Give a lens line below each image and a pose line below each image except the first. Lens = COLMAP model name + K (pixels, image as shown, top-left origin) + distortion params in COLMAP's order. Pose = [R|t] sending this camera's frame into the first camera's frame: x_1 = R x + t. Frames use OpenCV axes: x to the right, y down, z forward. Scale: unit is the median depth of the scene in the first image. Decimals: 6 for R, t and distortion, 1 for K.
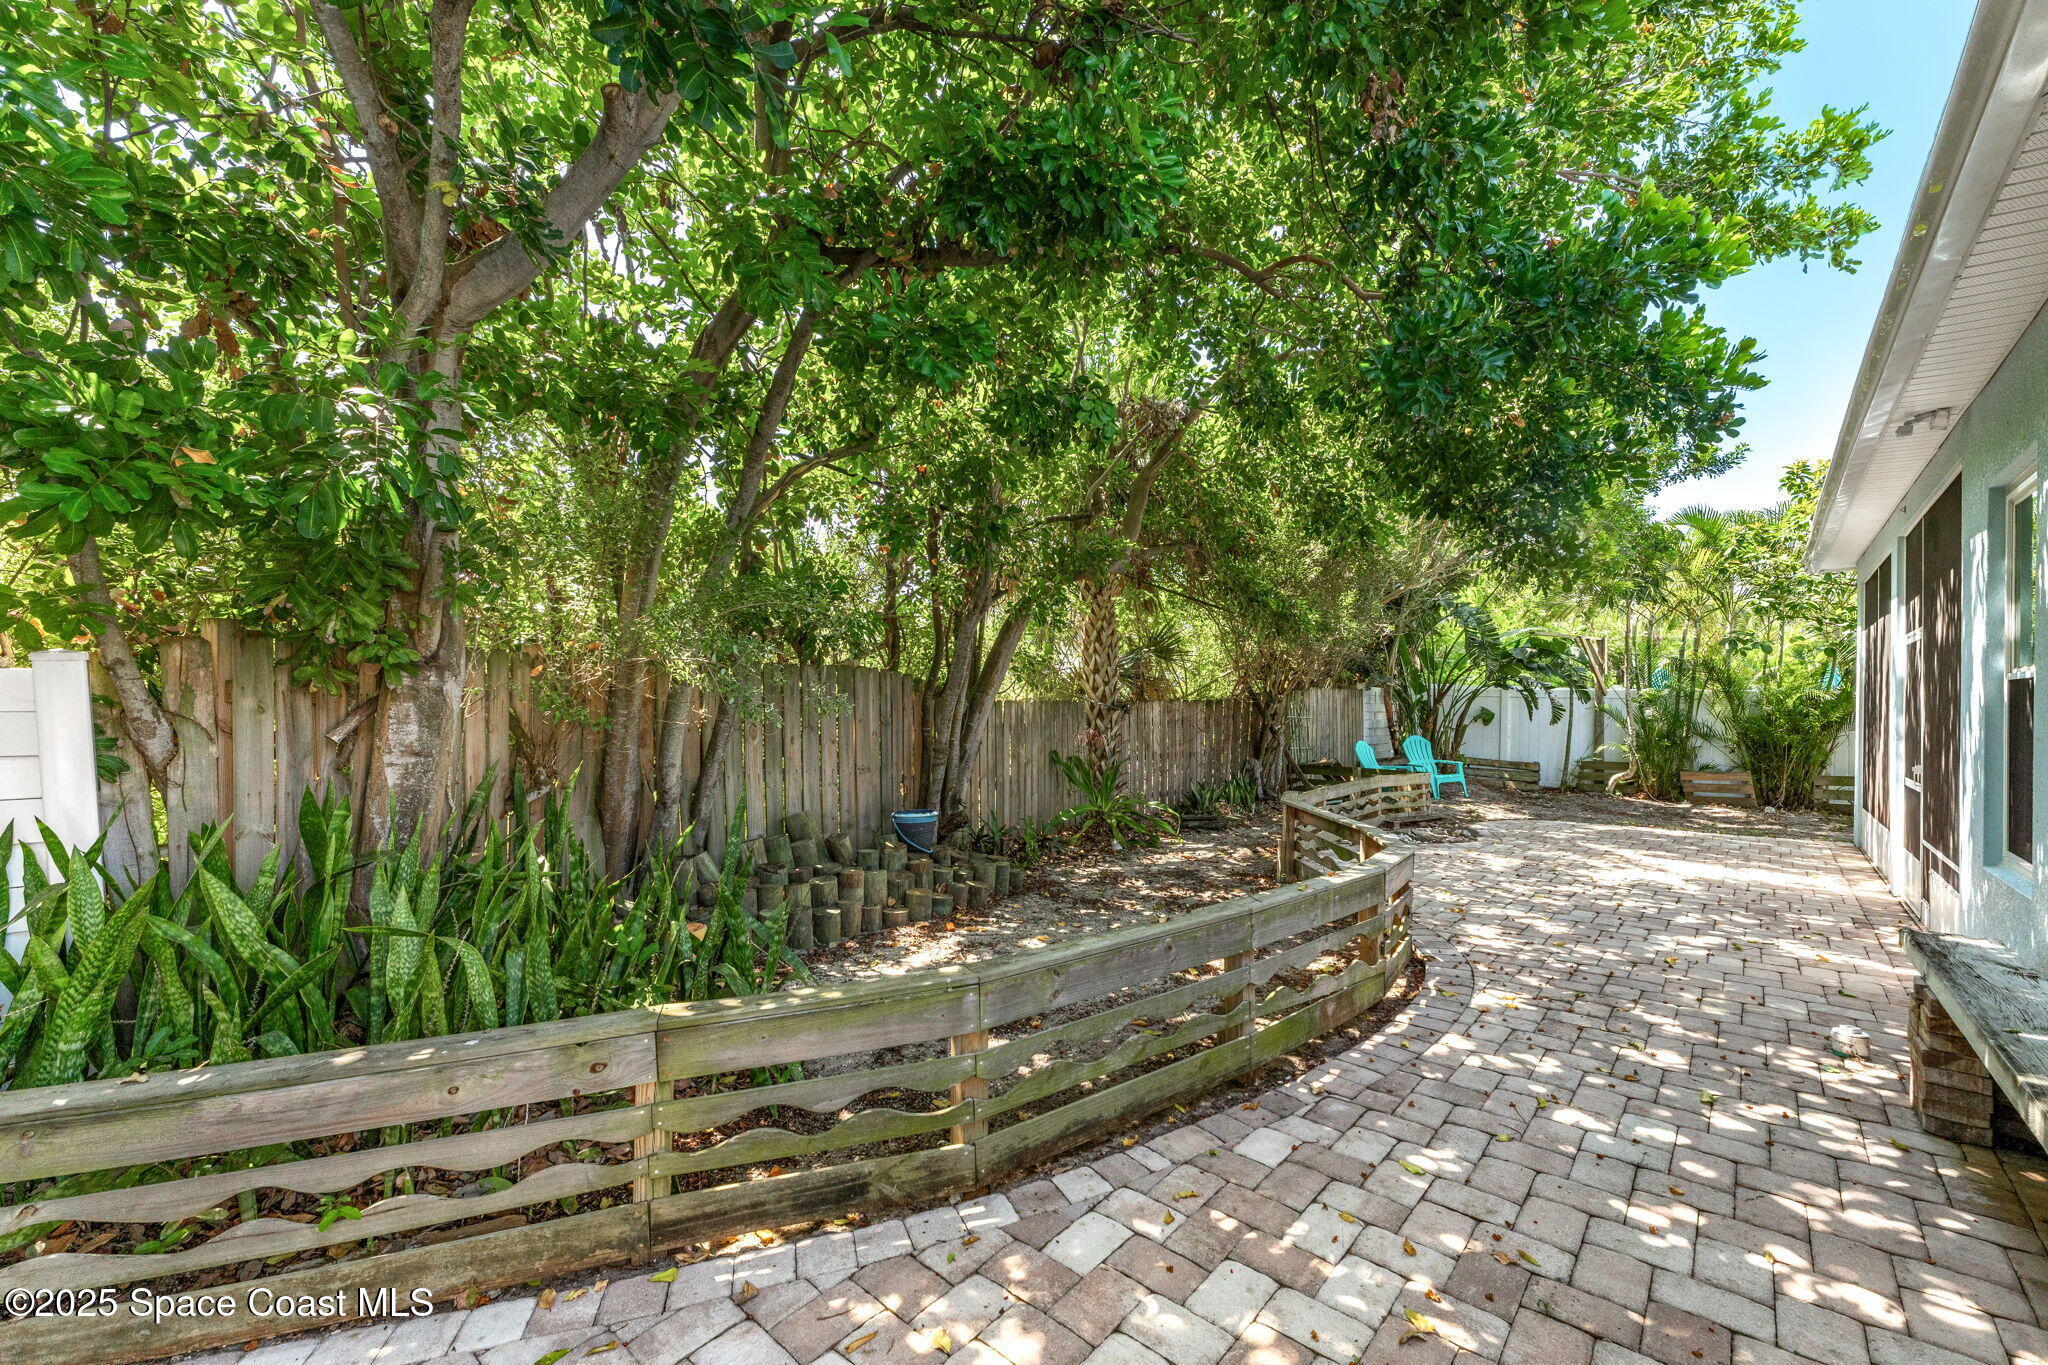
lens RADIAL K [[827.6, 0, 1029.8], [0, 827.6, 659.9], [0, 0, 1]] dist [0.000343, 0.000069]
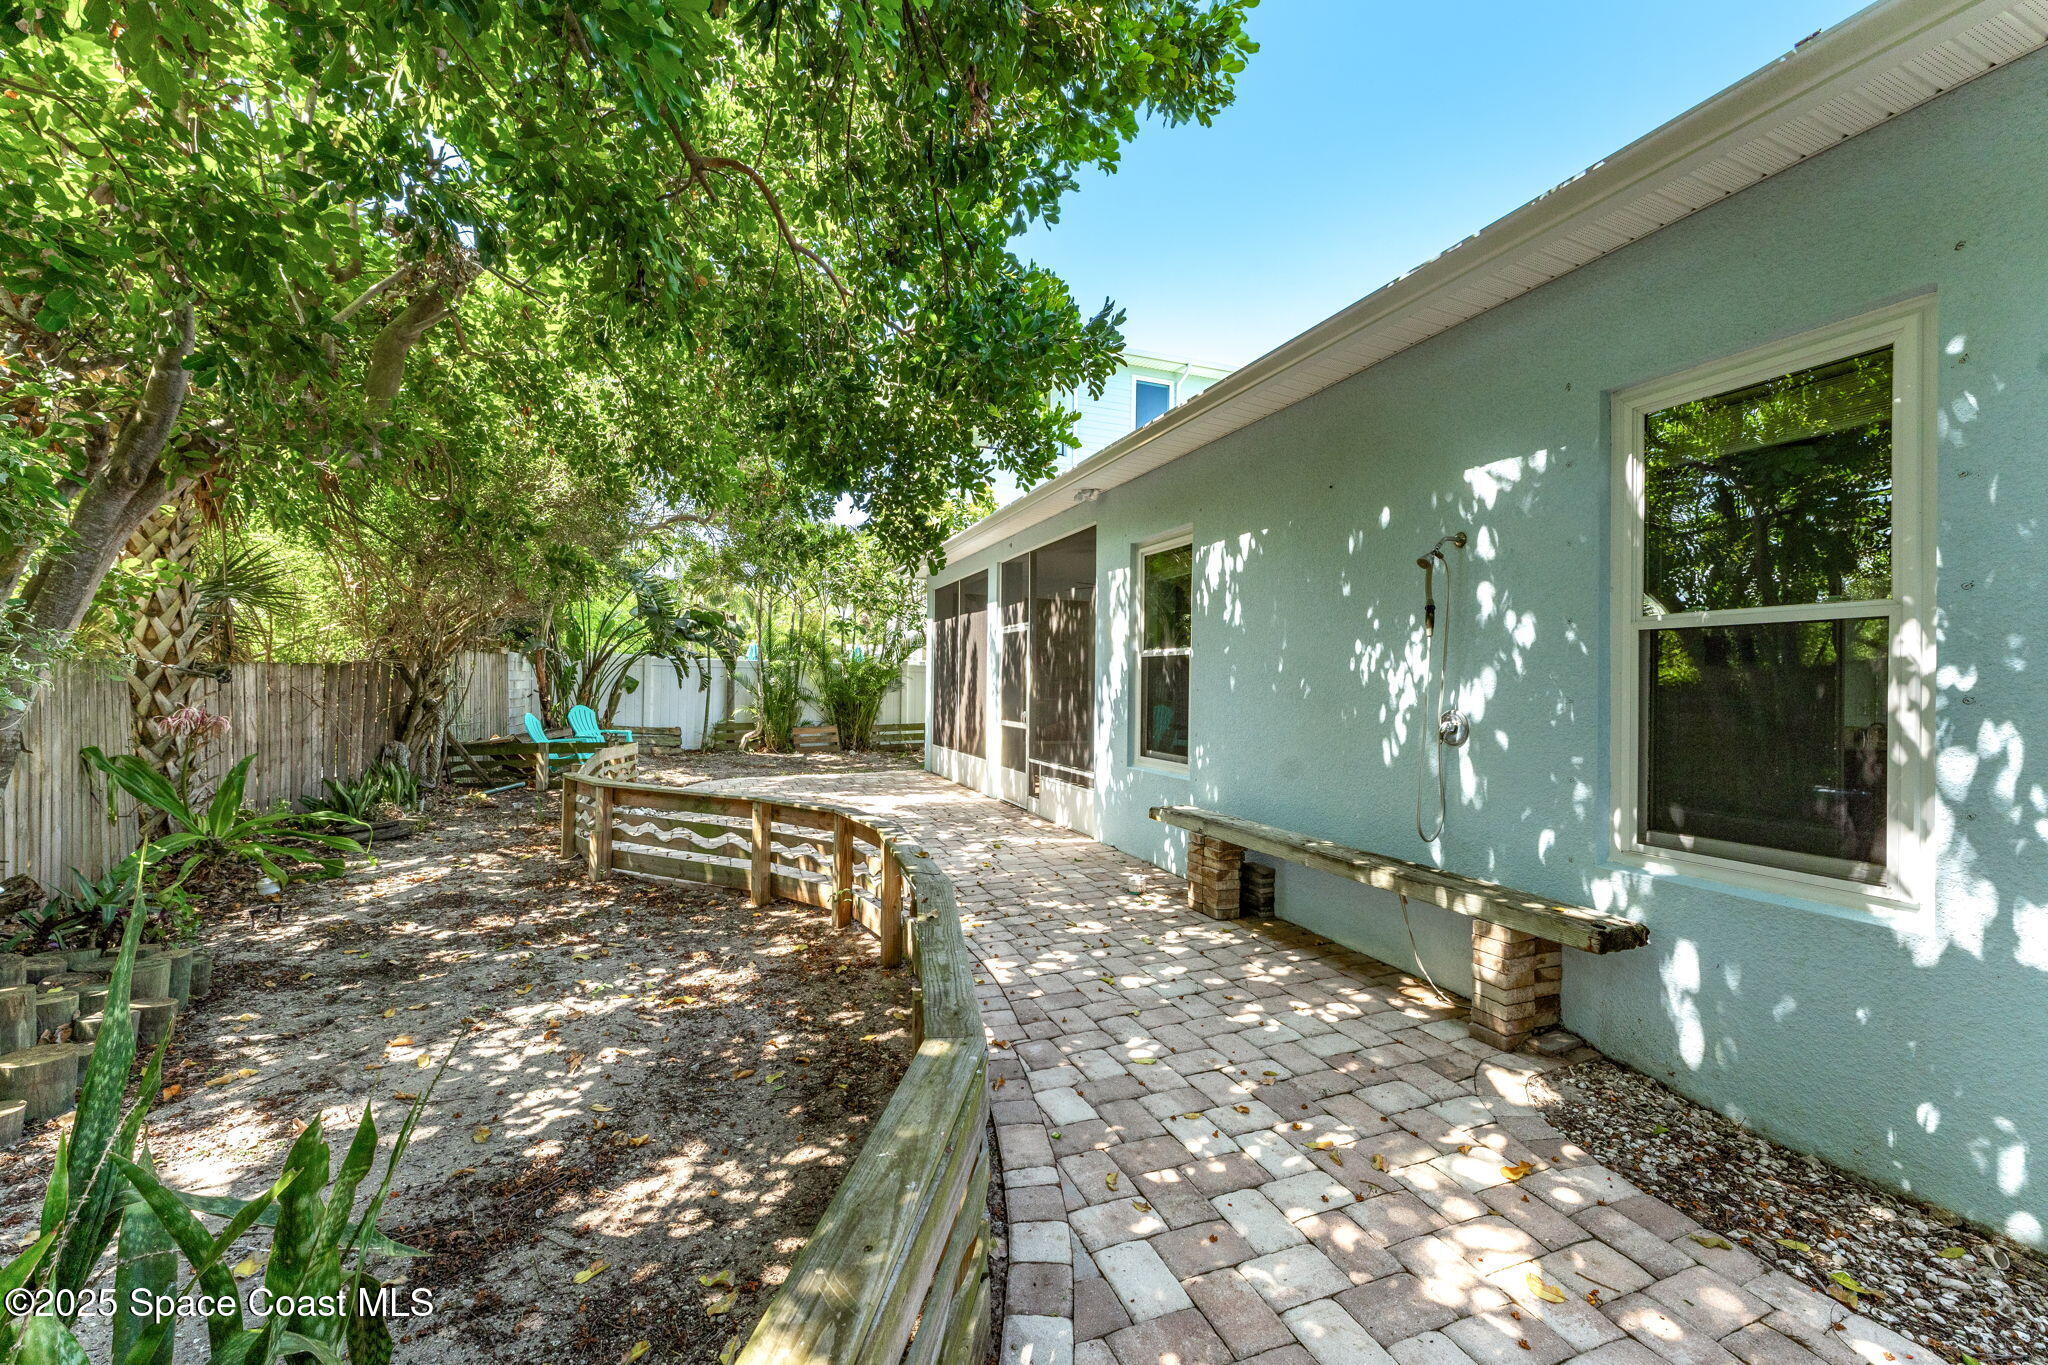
lens RADIAL K [[827.6, 0, 1029.8], [0, 827.6, 659.9], [0, 0, 1]] dist [0.000343, 0.000069]
pose [[0.454544, 0.019188, 0.890518, -0.432918], [-0.050510, 0.998714, 0.004263, 0.035740], [-0.889291, -0.046918, 0.454929, 0.422089]]
